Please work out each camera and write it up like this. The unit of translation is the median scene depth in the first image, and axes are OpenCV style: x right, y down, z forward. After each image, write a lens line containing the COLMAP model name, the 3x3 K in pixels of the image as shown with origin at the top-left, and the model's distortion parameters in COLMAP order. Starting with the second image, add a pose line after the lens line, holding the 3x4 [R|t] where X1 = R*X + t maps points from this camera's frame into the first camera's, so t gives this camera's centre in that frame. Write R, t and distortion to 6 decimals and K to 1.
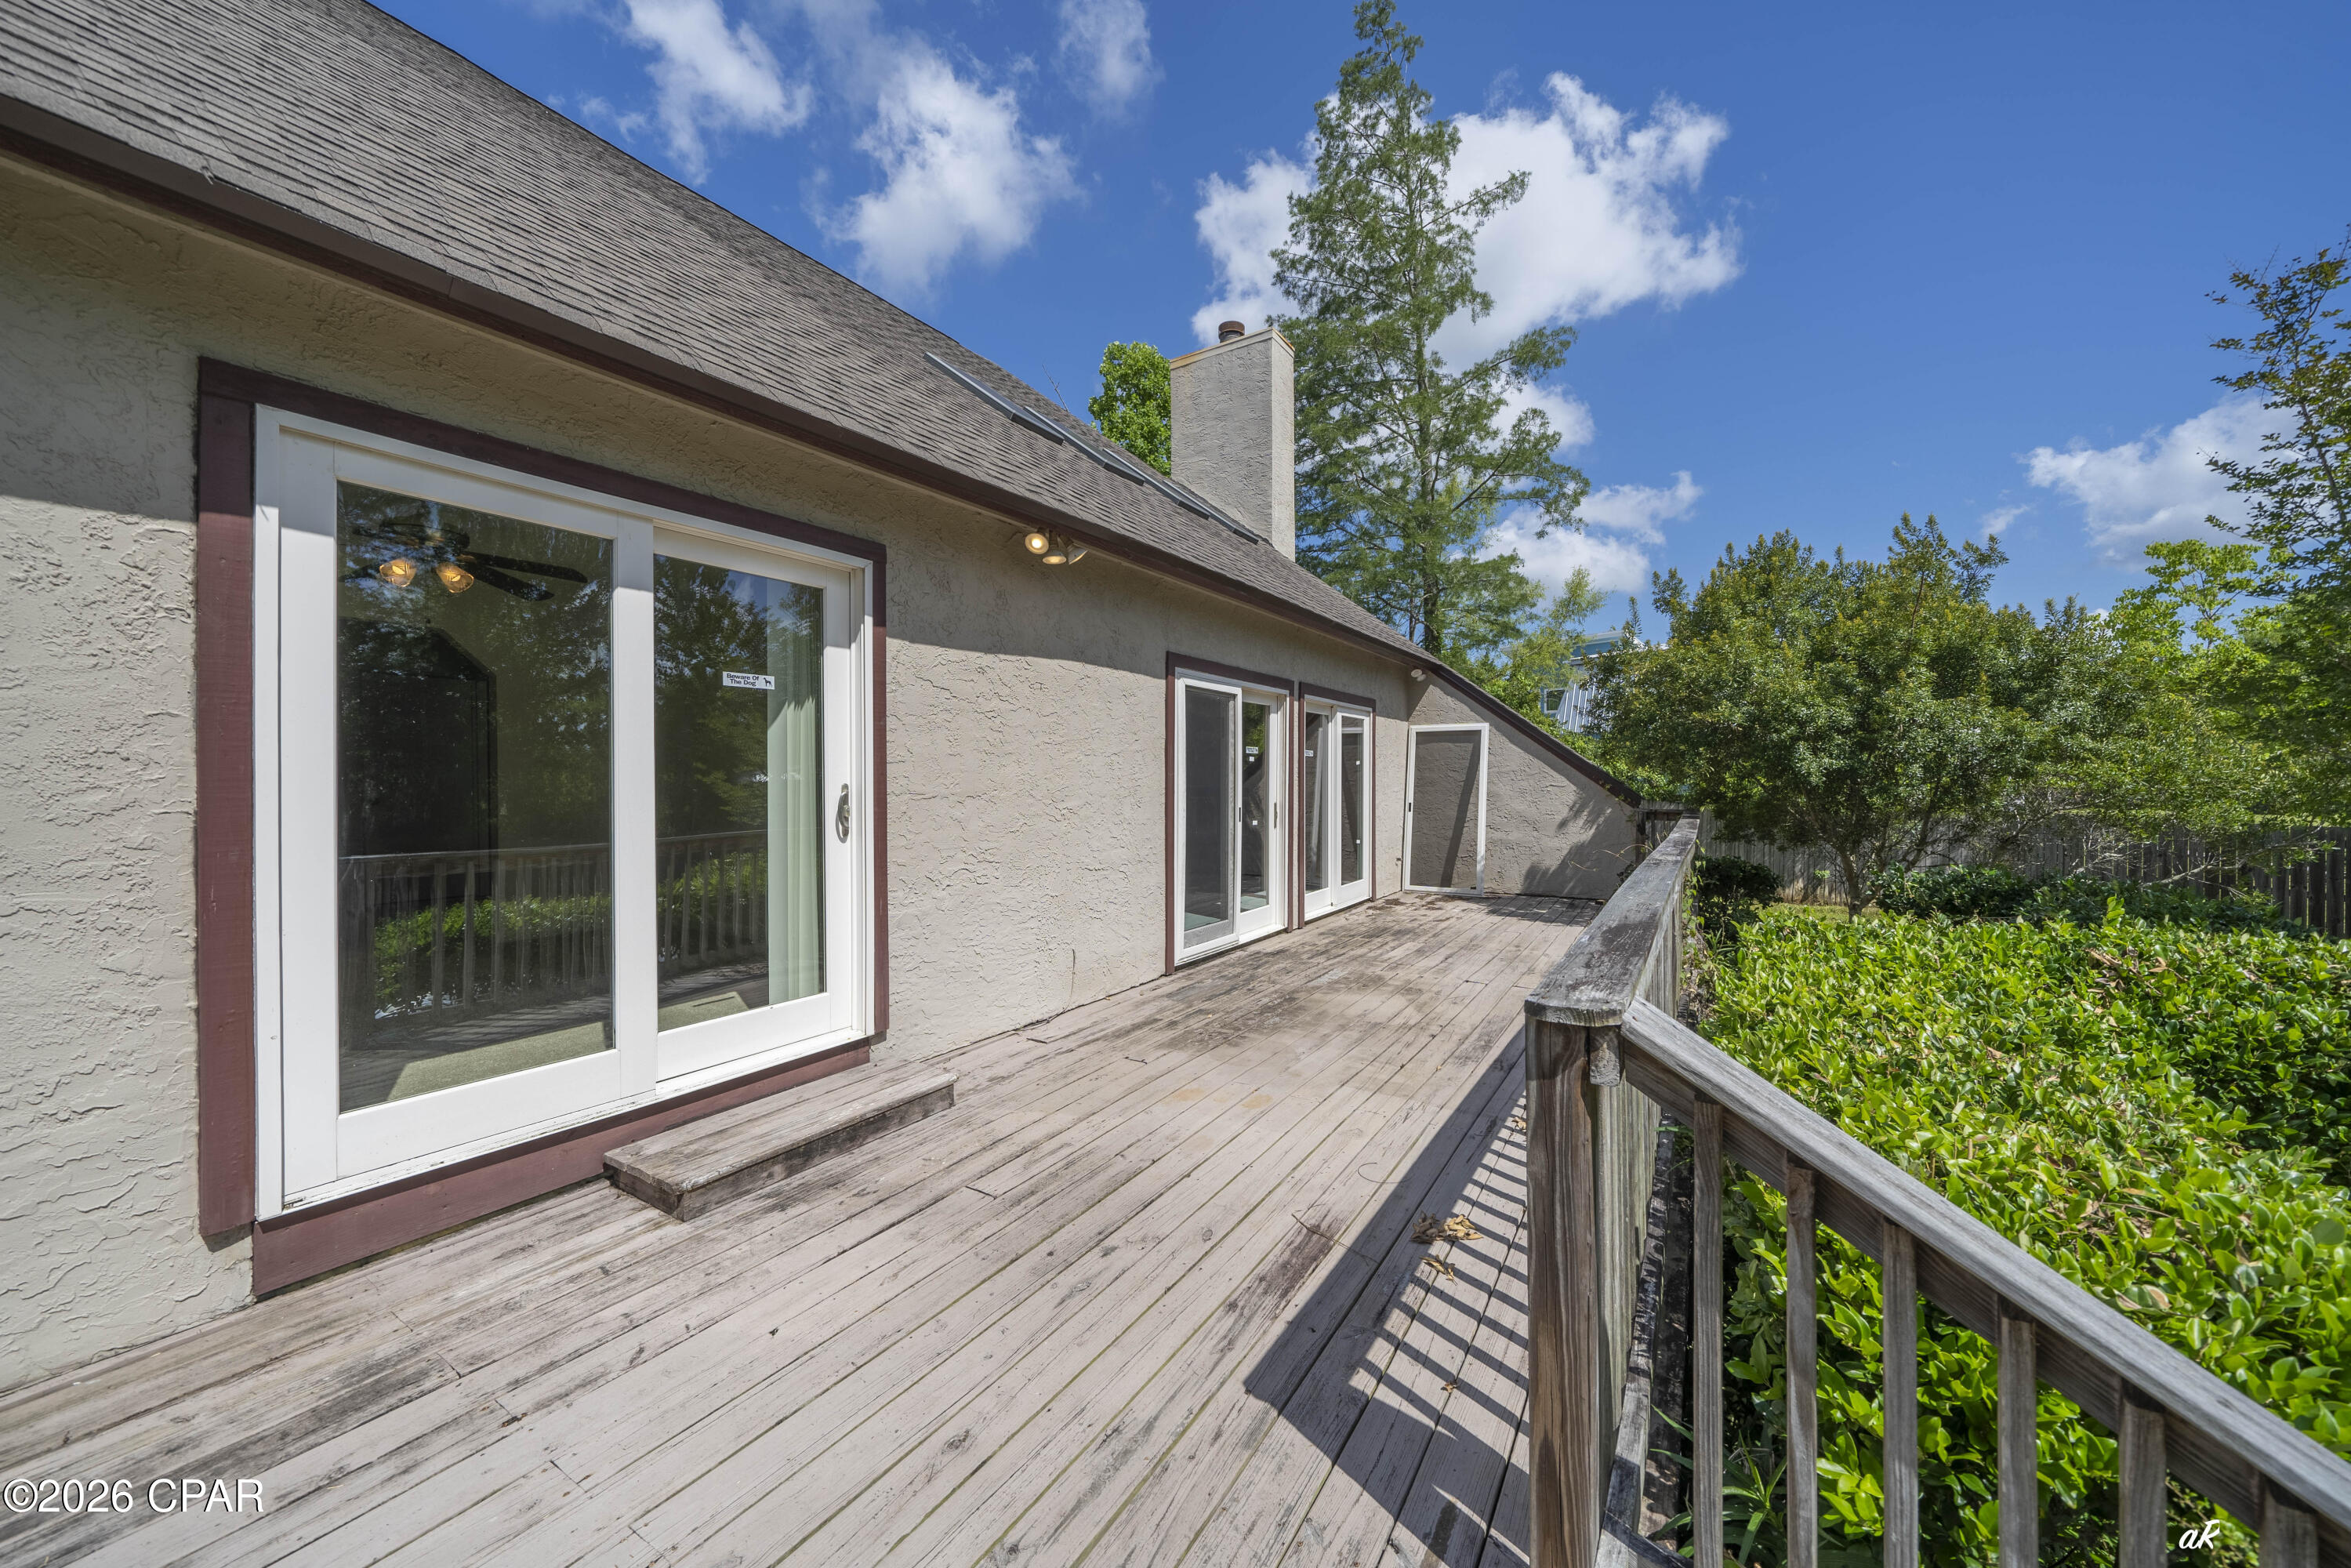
lens RADIAL K [[852.8, 0, 1175.5], [0, 852.8, 784.0], [0, 0, 1]] dist [-0.009789, -0.000003]
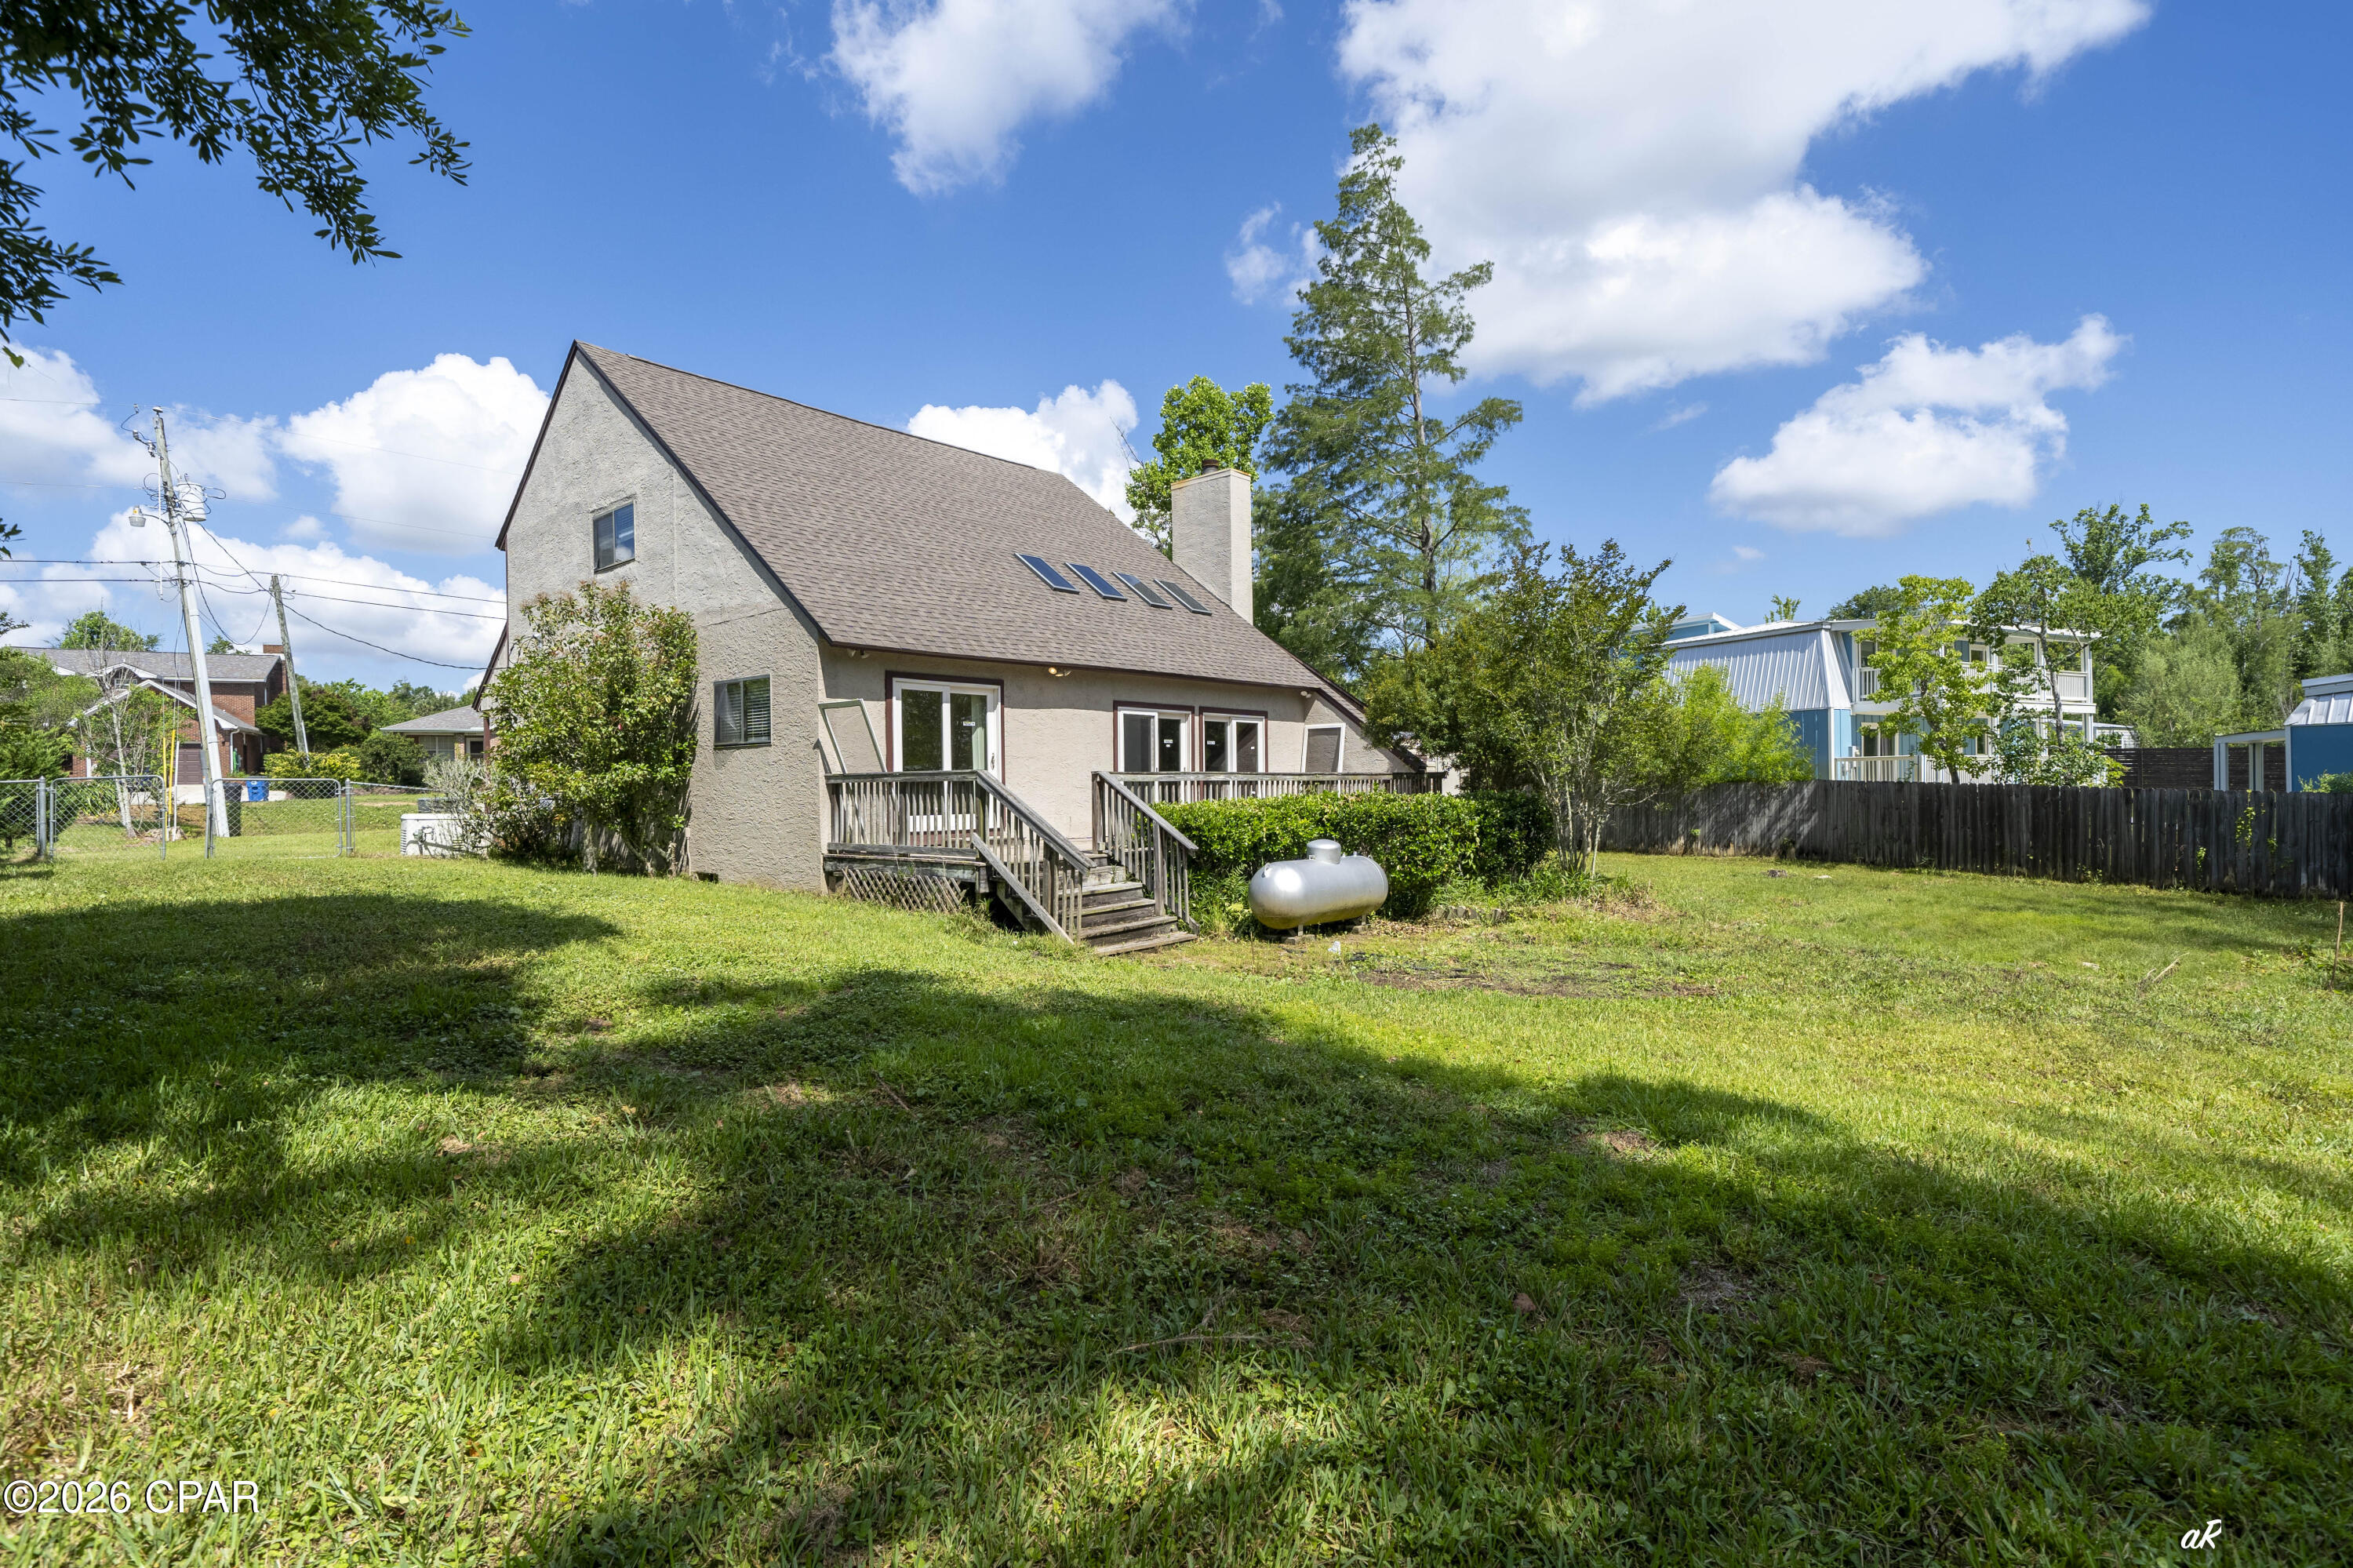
lens RADIAL K [[1153.3, 0, 1176.5], [0, 1153.3, 784.0], [0, 0, 1]] dist [0.000531, -0.000013]
pose [[0.989164, -0.008995, -0.146540, 0.622289], [0.007973, 0.999940, -0.007556, 0.103072], [0.146599, 0.006305, 0.989176, -2.126565]]
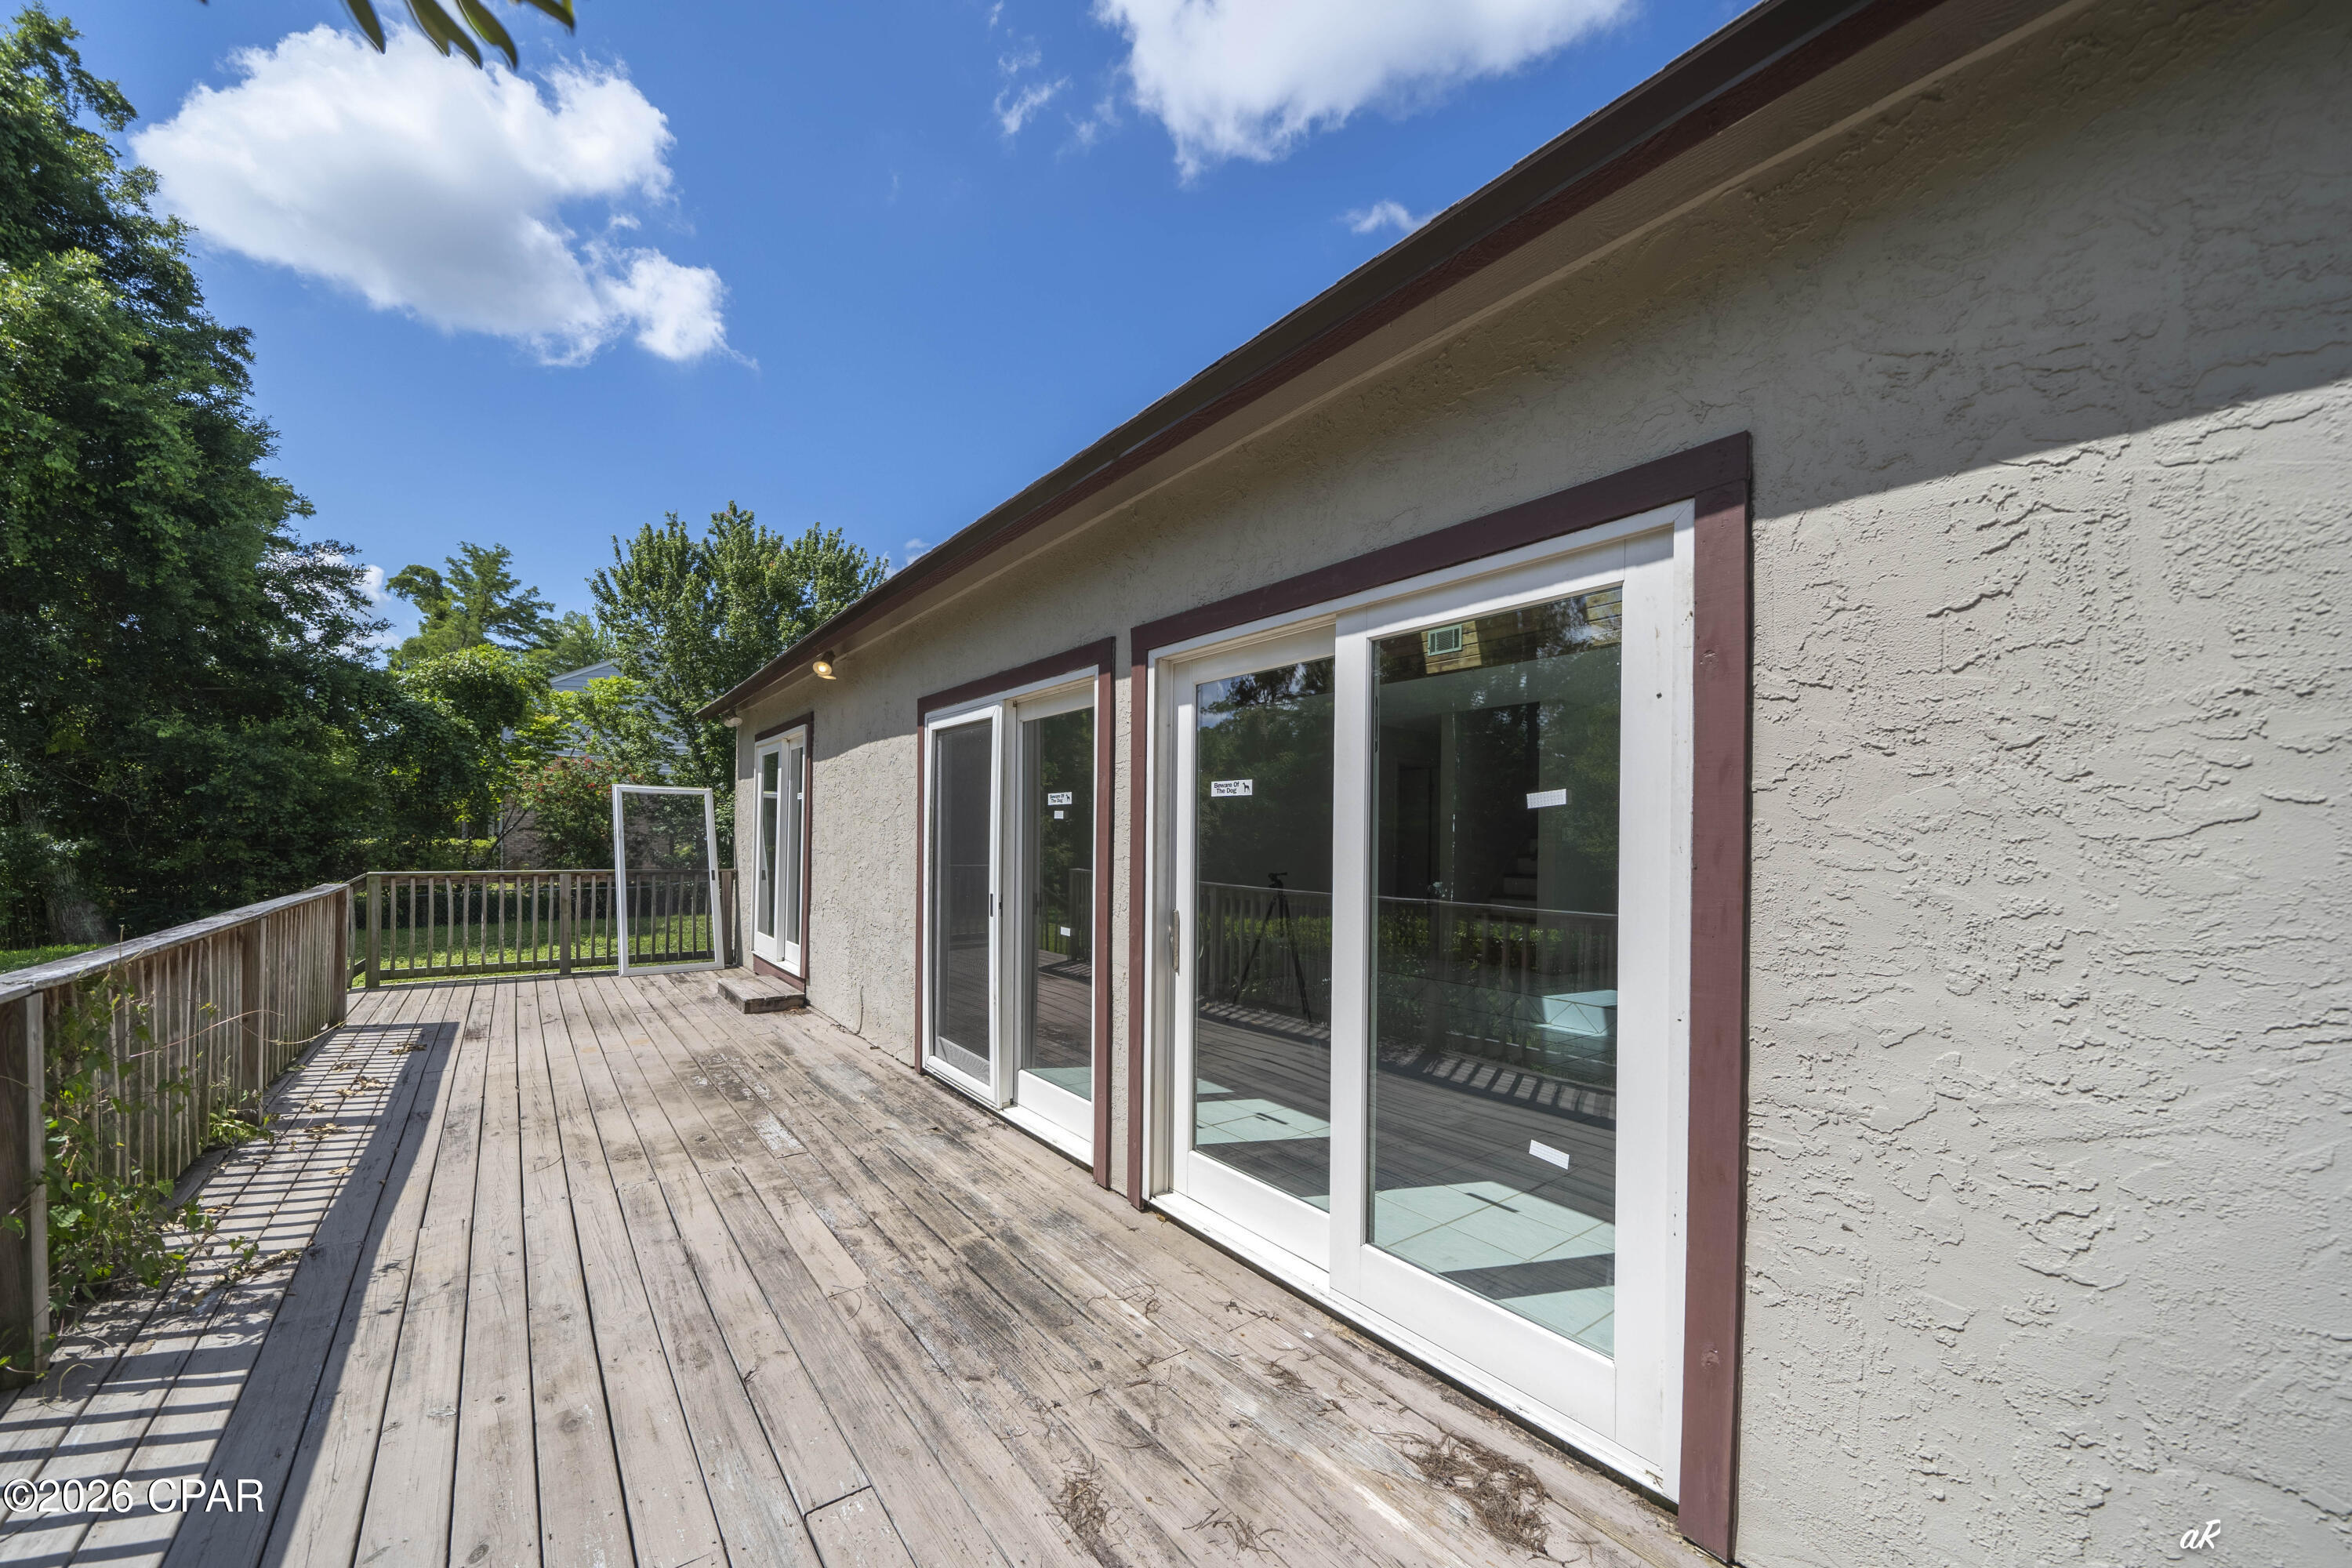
lens RADIAL K [[879.4, 0, 1153.7], [0, 879.4, 843.0], [0, 0, 1]] dist [-0.000311, 0.000010]
pose [[-0.372398, -0.001398, -0.928072, 0.713519], [-0.023246, 0.999699, 0.007822, -0.020305], [0.927782, 0.024487, -0.372319, 1.516580]]
